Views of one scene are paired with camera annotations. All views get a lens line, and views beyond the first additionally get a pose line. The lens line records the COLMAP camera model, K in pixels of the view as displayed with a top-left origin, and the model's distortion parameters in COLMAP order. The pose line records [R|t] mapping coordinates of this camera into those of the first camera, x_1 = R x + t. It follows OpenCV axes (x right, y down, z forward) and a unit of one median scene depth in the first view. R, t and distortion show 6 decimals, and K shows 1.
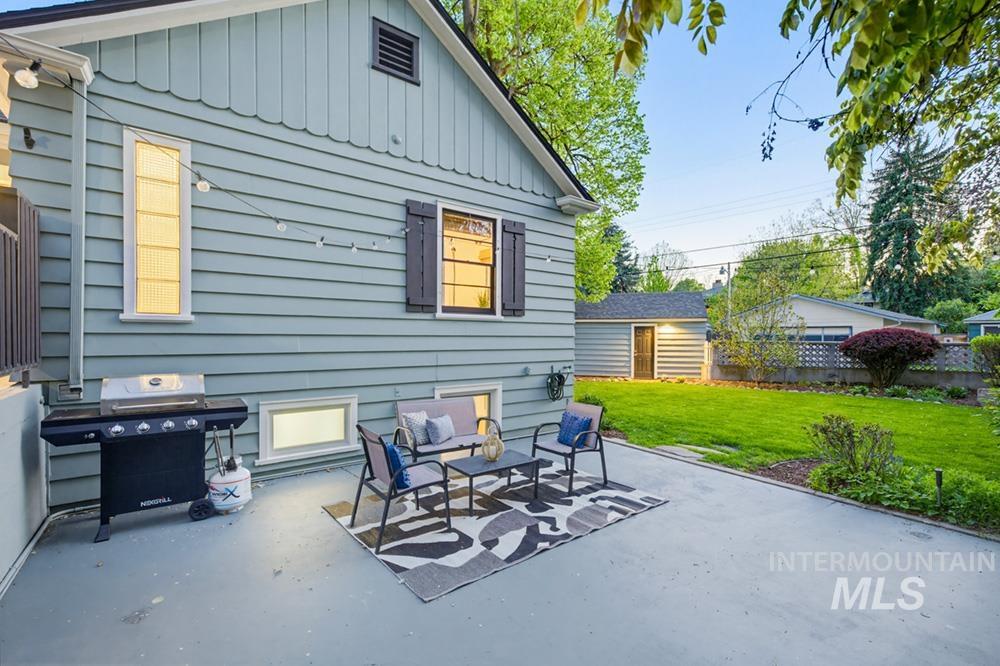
lens RADIAL K [[436.2, 0, 505.0], [0, 436.2, 342.9], [0, 0, 1]] dist [0.000786, -0.000172]
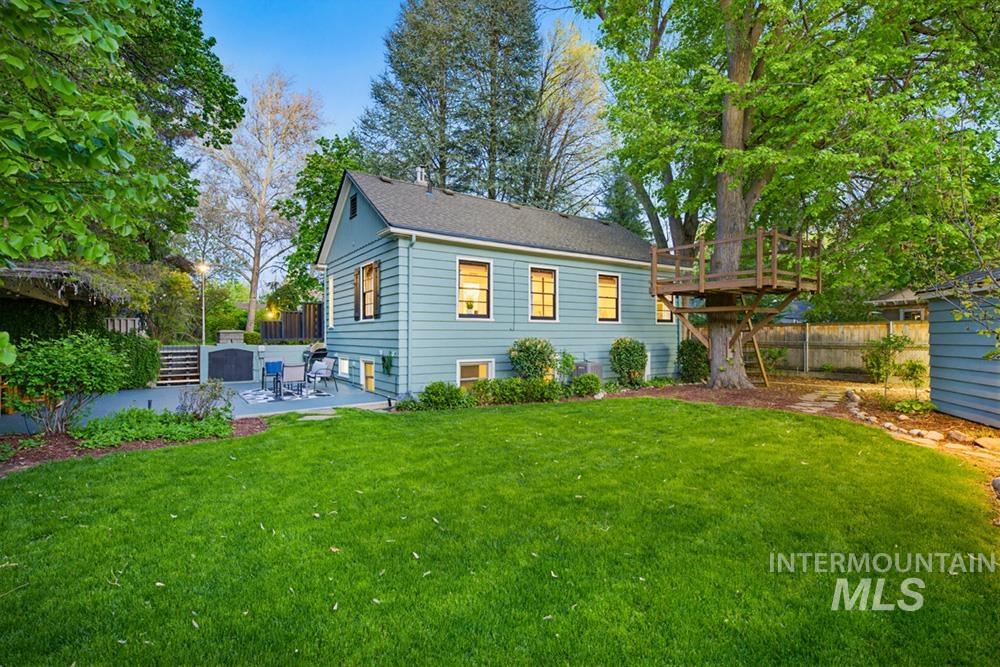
lens RADIAL K [[476.8, 0, 496.6], [0, 476.8, 337.9], [0, 0, 1]] dist [0.001813, 0.000290]
pose [[-0.065498, -0.001545, -0.997852, 2.318435], [-0.013625, 0.999907, -0.000653, 0.007911], [0.997760, 0.013553, -0.065513, 2.052344]]
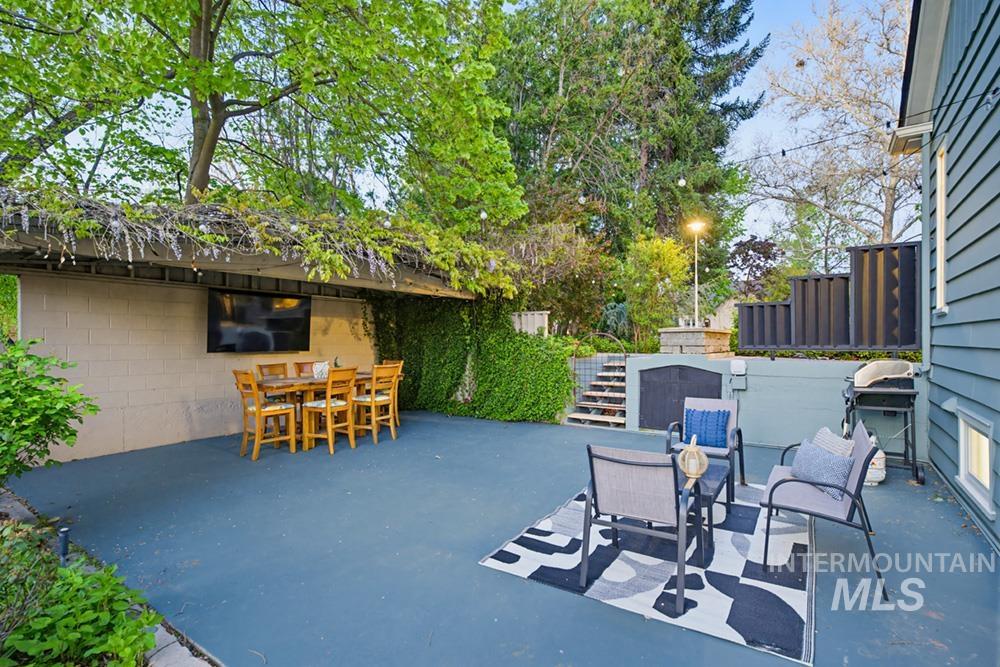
lens RADIAL K [[476.8, 0, 496.6], [0, 476.8, 337.9], [0, 0, 1]] dist [0.001813, 0.000290]
pose [[-0.955224, -0.004090, -0.295854, 0.485984], [-0.007115, 0.999933, 0.009149, 0.004767], [0.295797, 0.010844, -0.955189, 1.451087]]
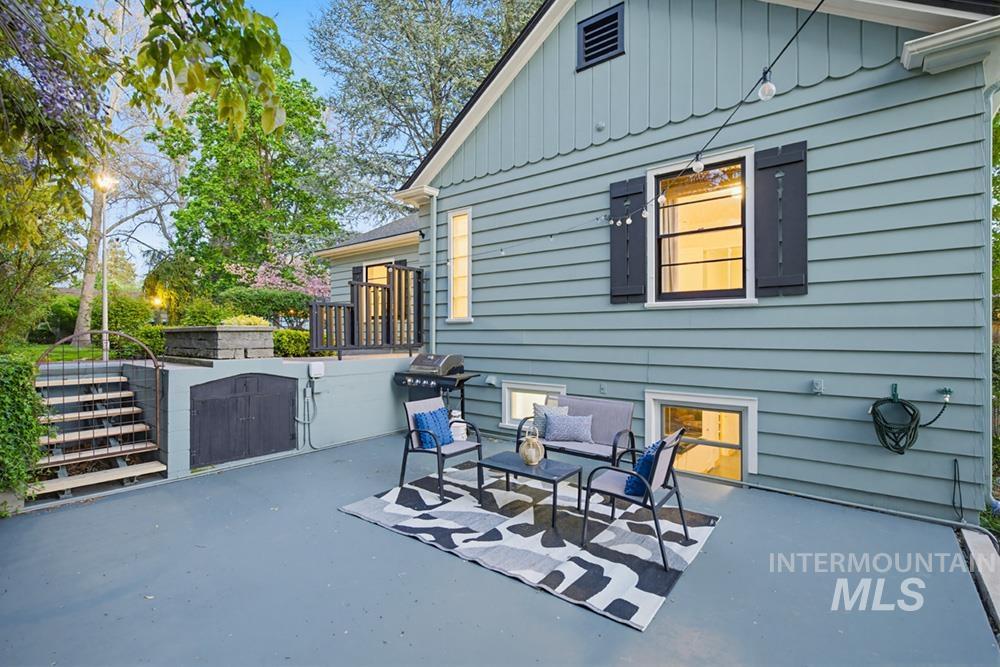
lens RADIAL K [[468.9, 0, 500.0], [0, 468.9, 333.5], [0, 0, 1]] dist [0.000556, 0.000202]
pose [[0.241047, -0.002860, -0.970509, 0.762323], [-0.010434, 0.999930, -0.005538, -0.000009], [0.970457, 0.011462, 0.241000, 0.582181]]
